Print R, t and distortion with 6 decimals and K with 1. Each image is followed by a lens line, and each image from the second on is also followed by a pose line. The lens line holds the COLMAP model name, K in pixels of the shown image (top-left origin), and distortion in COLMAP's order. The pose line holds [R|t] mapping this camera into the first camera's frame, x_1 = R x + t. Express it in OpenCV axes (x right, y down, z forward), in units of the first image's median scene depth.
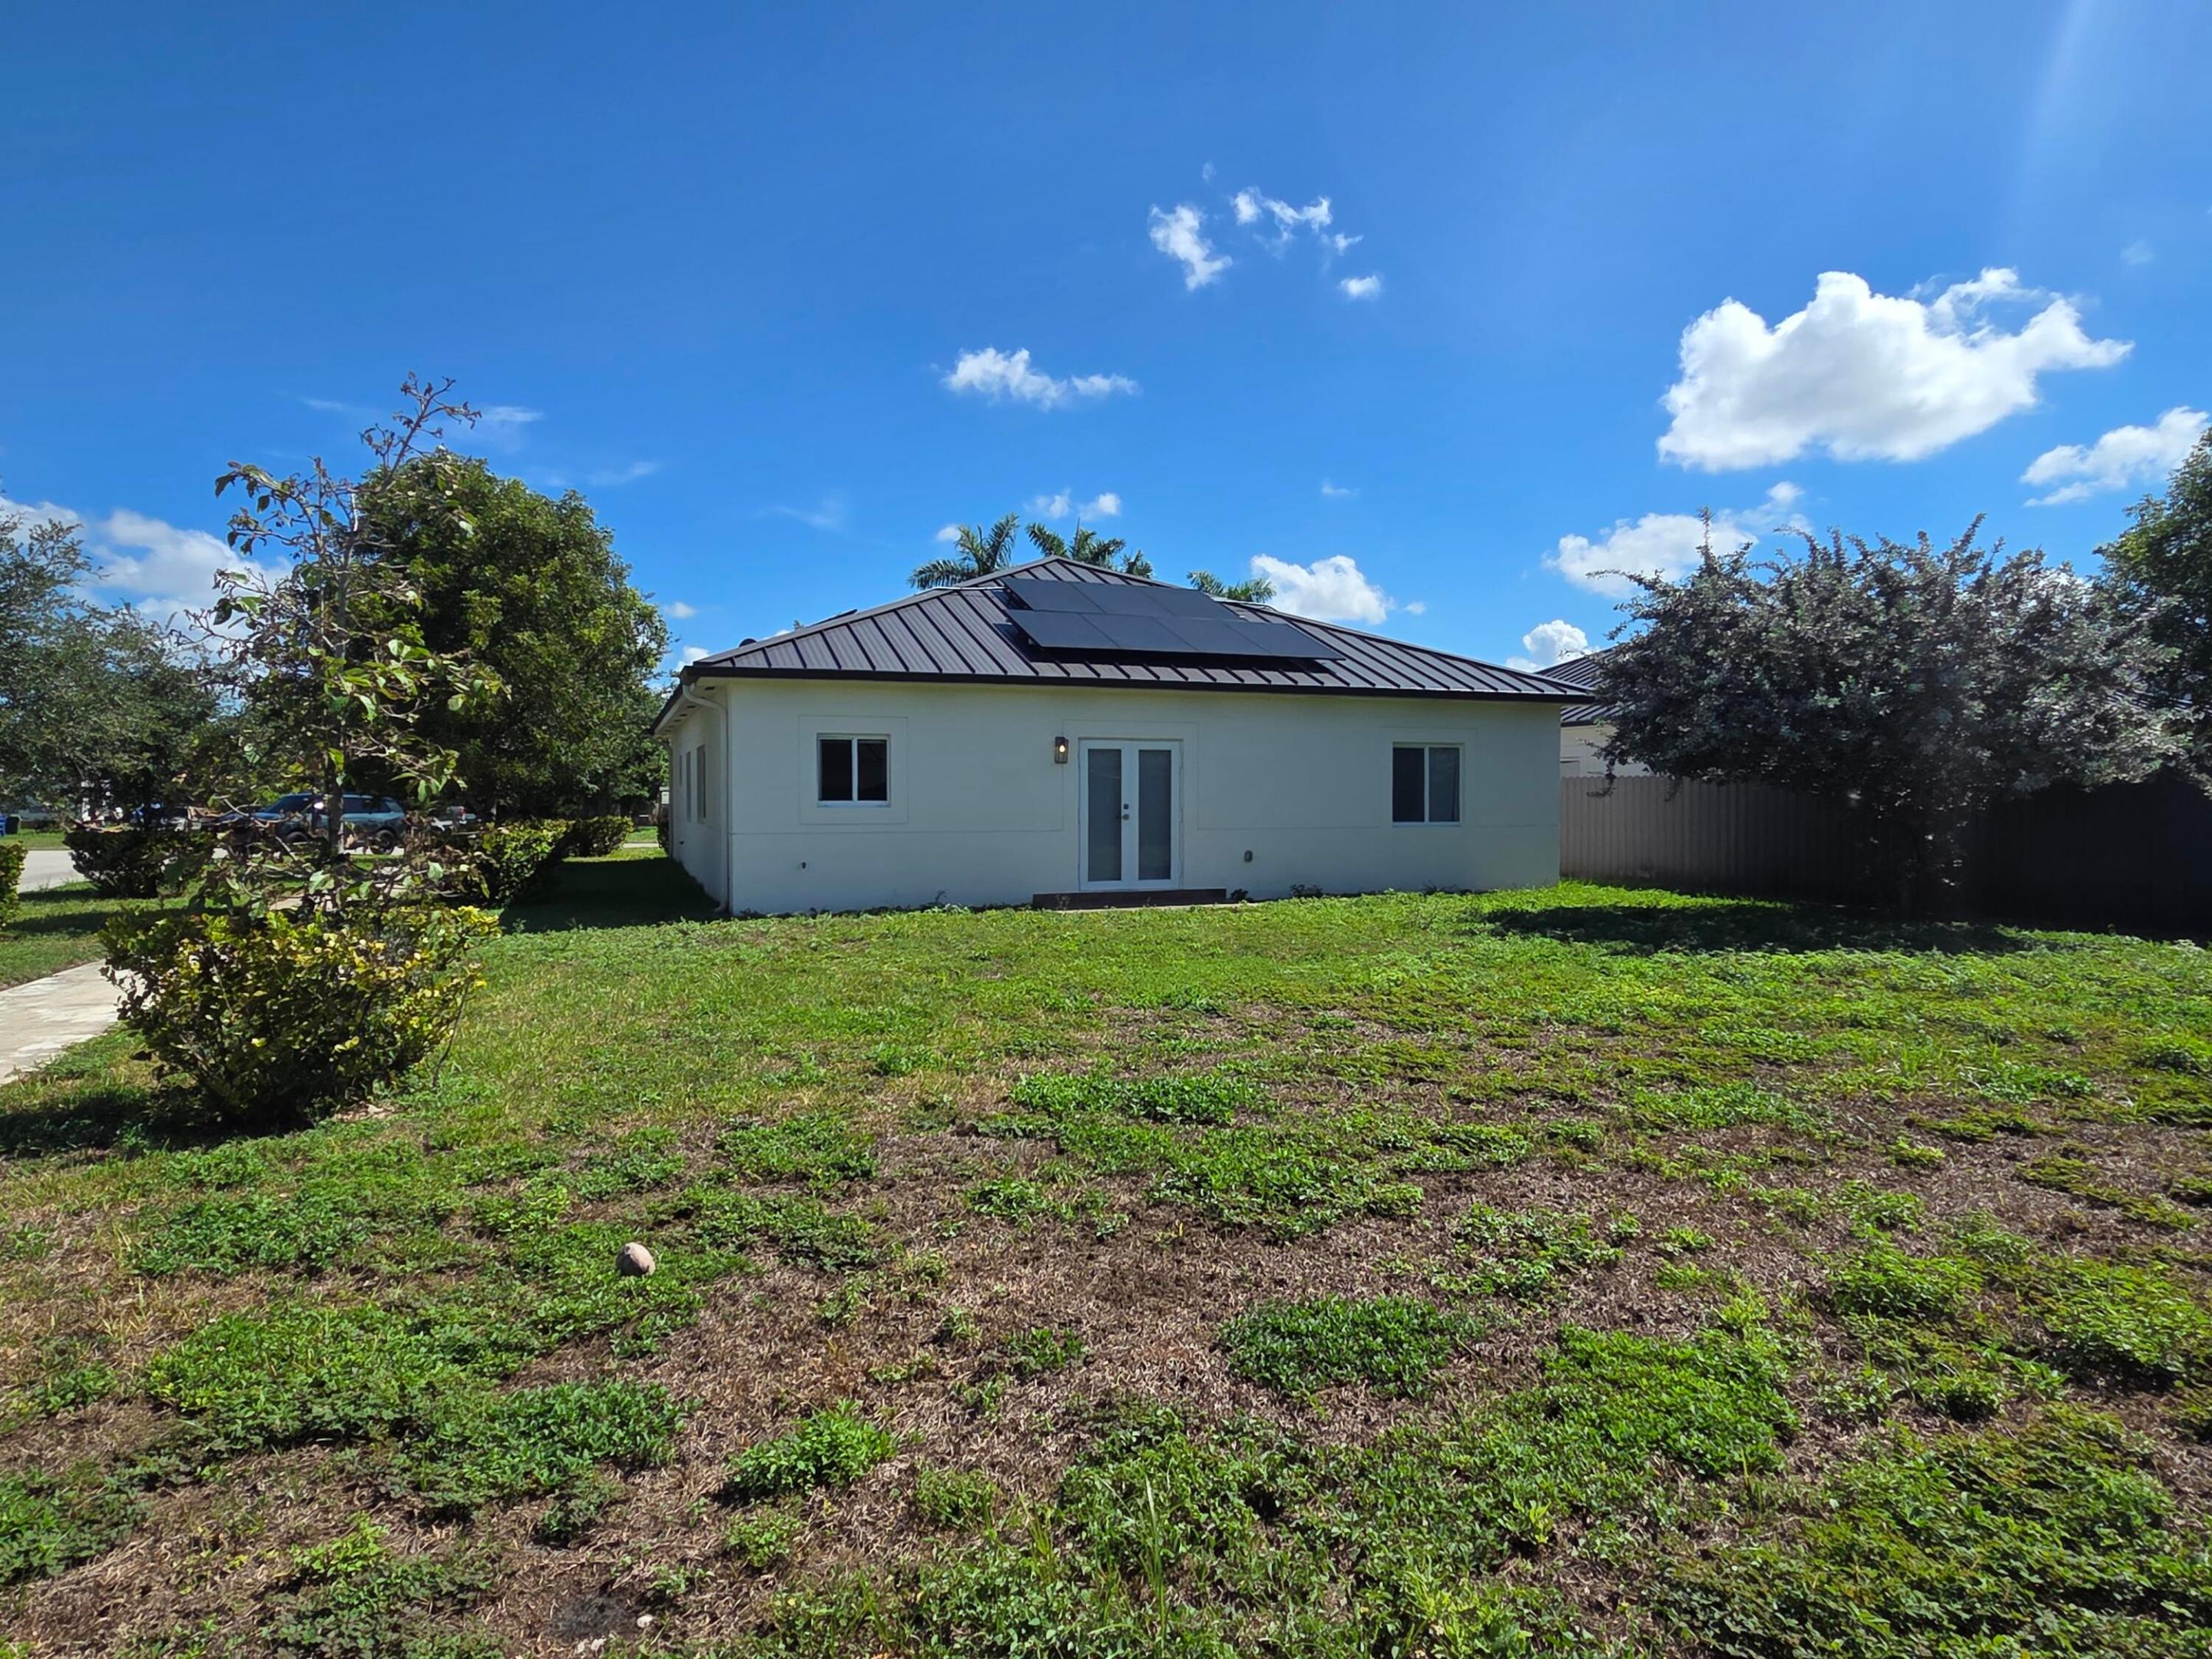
lens RADIAL K [[1322.2, 0, 1104.9], [0, 1322.2, 828.7], [0, 0, 1]] dist [0.006265, -0.001076]
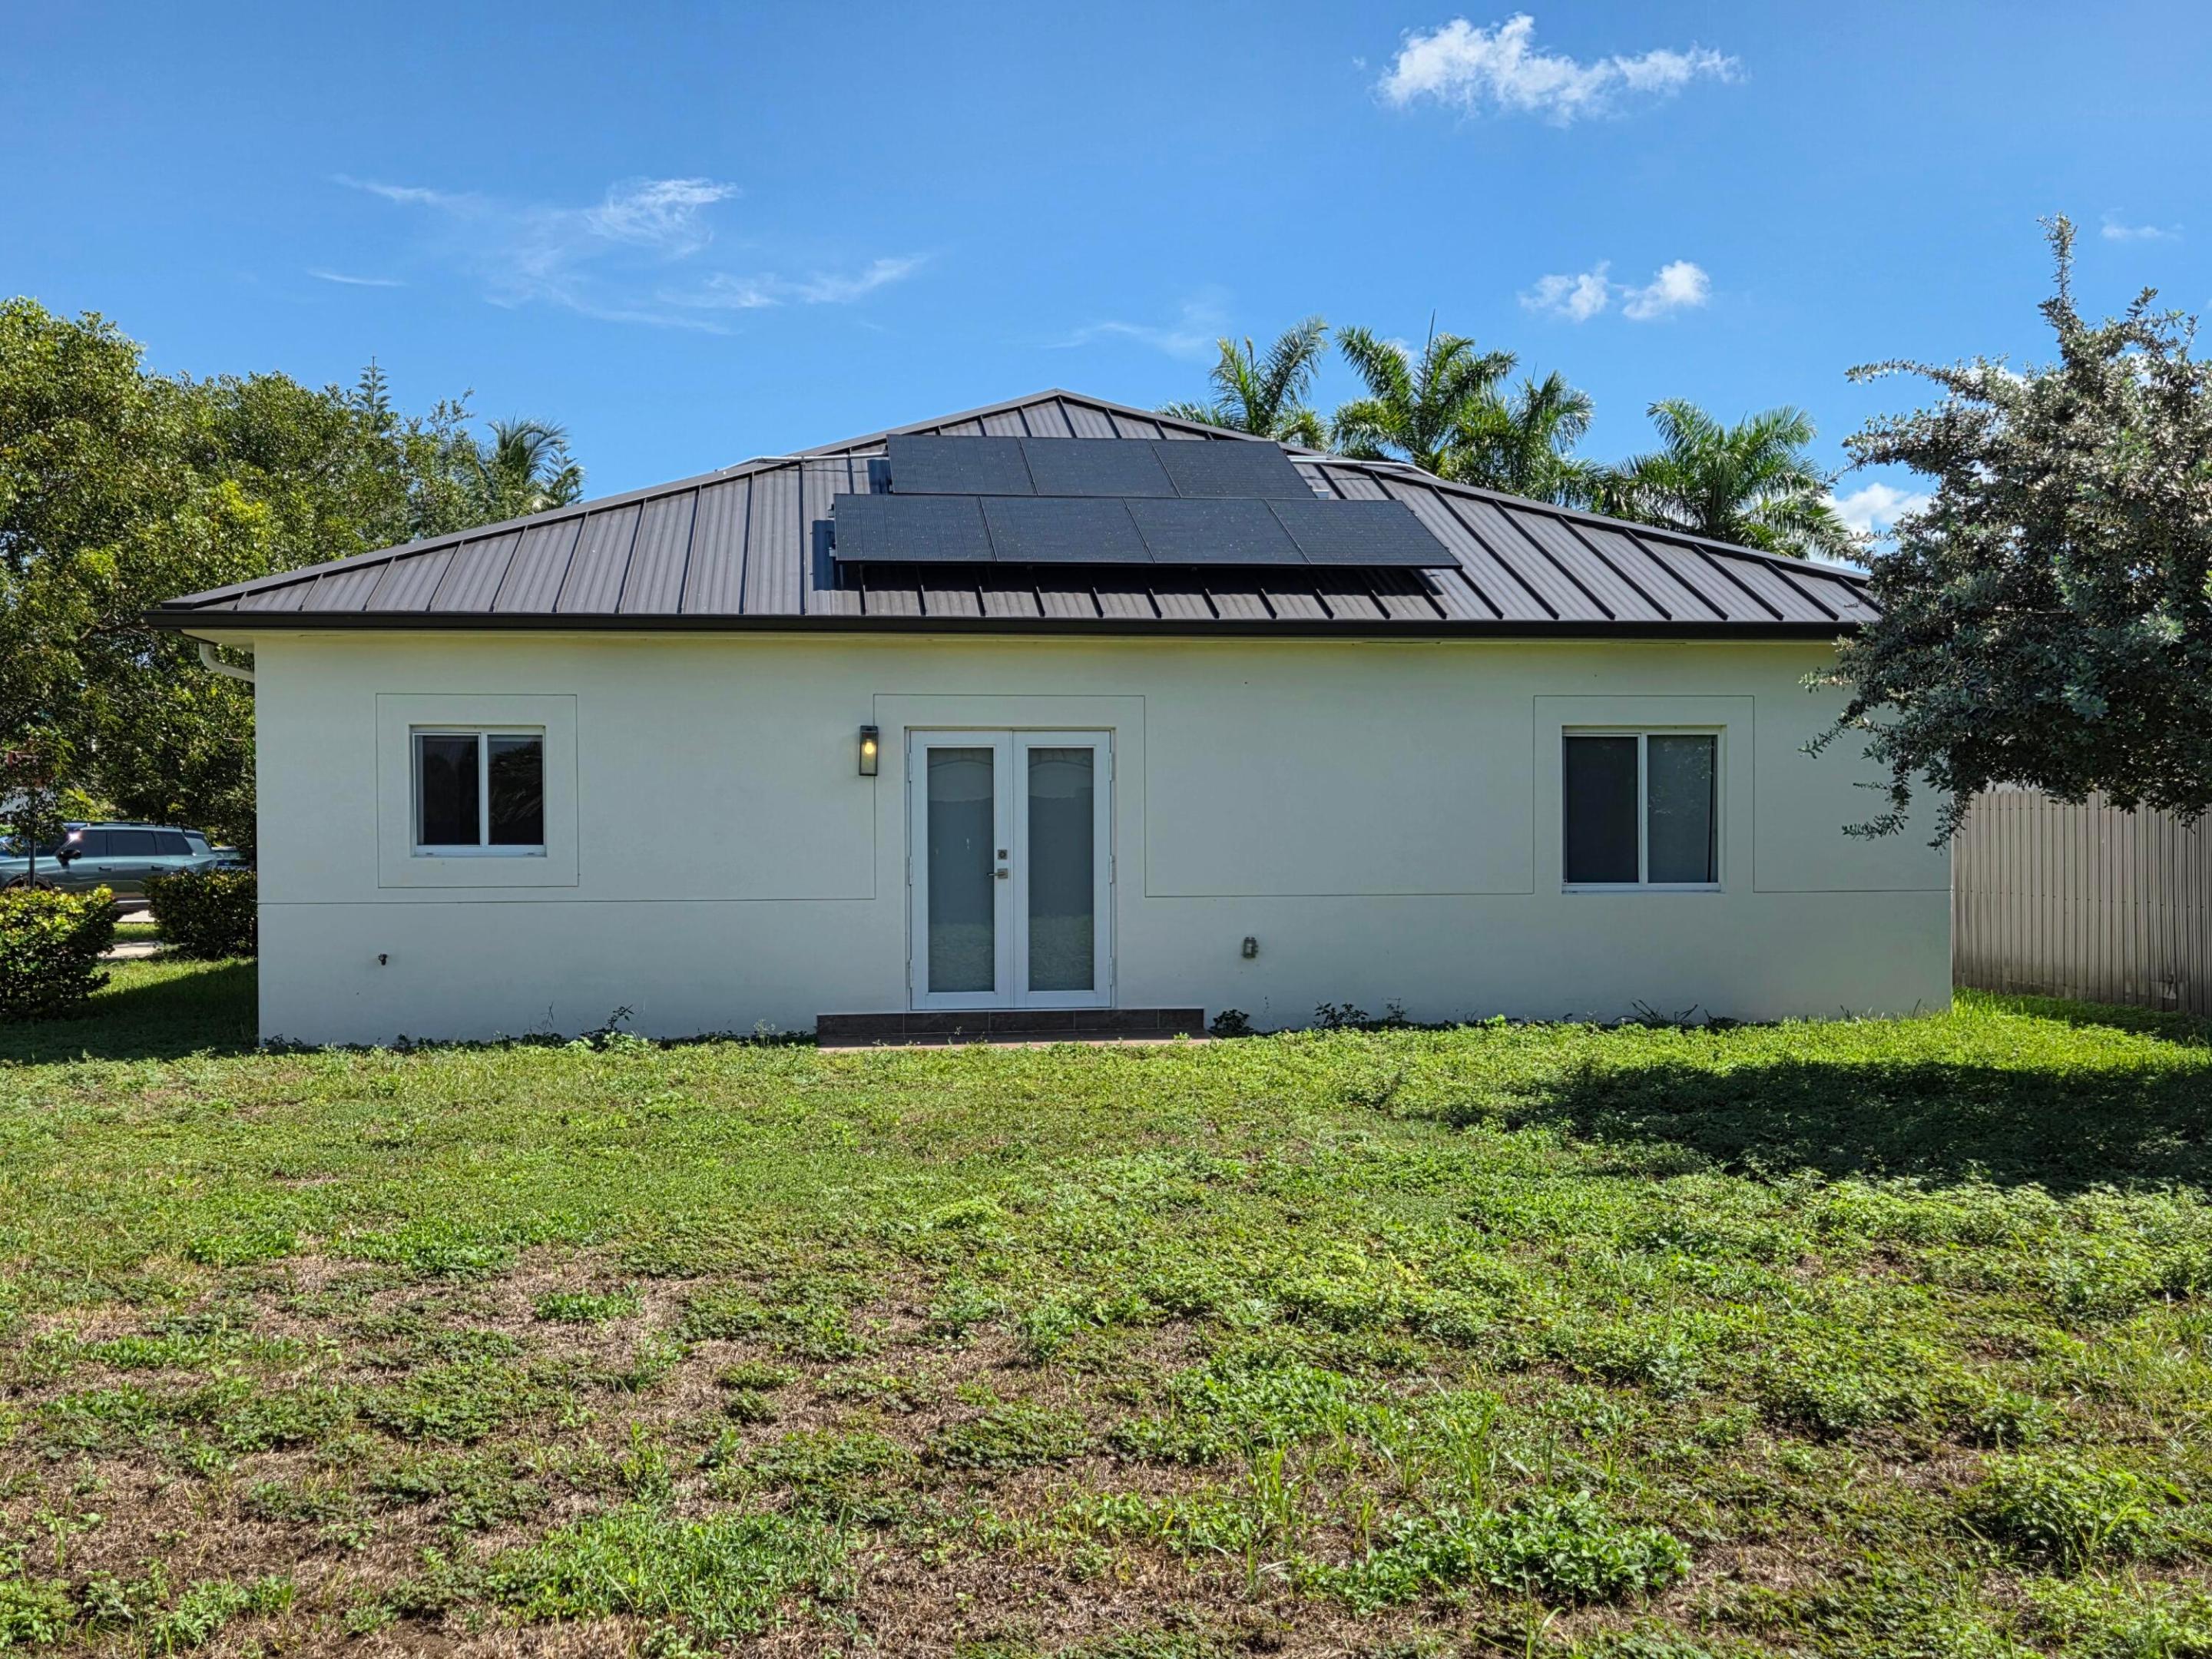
lens RADIAL K [[2324.9, 0, 1106.8], [0, 2324.9, 830.2], [0, 0, 1]] dist [0.066678, 0.000000]
pose [[0.971319, -0.002113, -0.237772, 0.281429], [-0.002319, 0.999829, -0.018358, -0.009166], [0.237771, 0.018383, 0.971147, 0.091062]]
